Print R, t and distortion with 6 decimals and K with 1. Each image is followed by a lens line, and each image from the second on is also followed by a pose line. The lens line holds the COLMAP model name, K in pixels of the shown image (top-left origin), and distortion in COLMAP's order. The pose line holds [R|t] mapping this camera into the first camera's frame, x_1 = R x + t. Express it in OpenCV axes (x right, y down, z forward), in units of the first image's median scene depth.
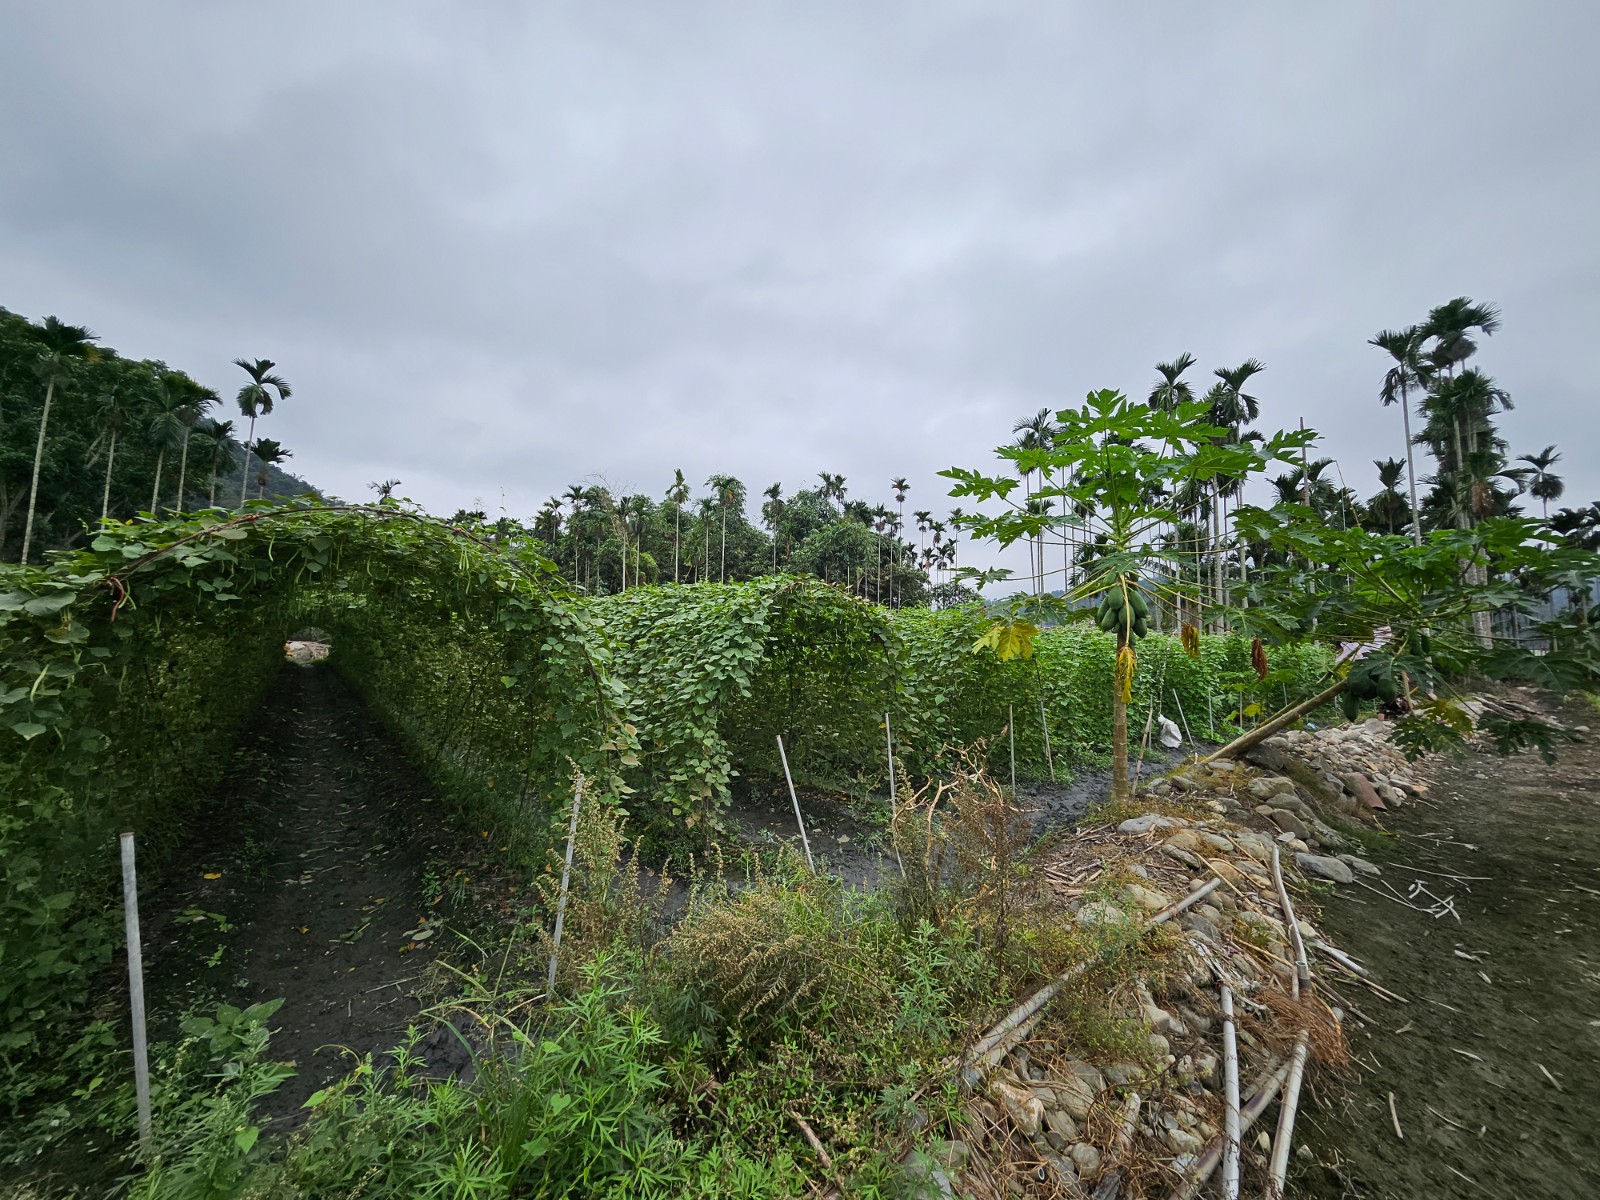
lens RADIAL K [[628.8, 0, 803.9], [0, 628.8, 600.6], [0, 0, 1]] dist [-0.009452, 0.002046]
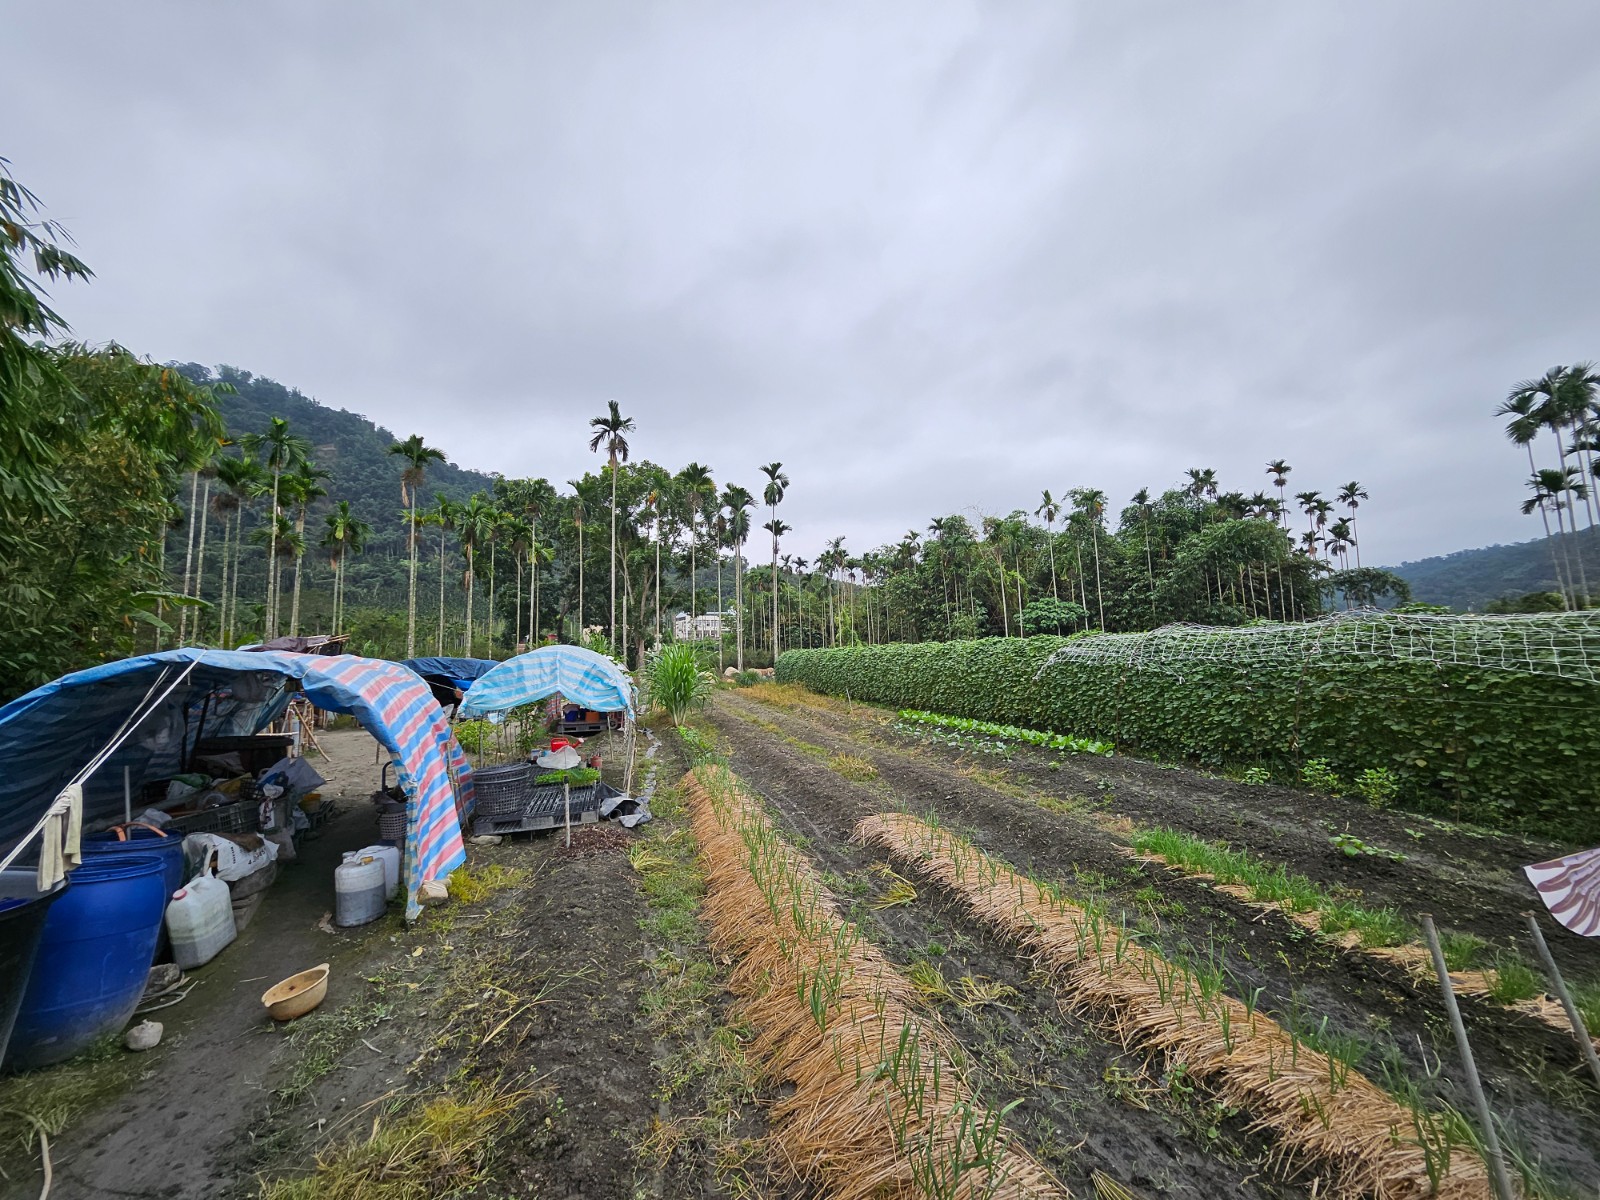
lens RADIAL K [[628.8, 0, 805.0], [0, 628.8, 598.0], [0, 0, 1]] dist [-0.009452, 0.002046]
pose [[0.915819, -0.088190, -0.391787, -0.166863], [0.080607, 0.996103, -0.035799, -0.020508], [0.393418, 0.001205, 0.919359, -0.140977]]
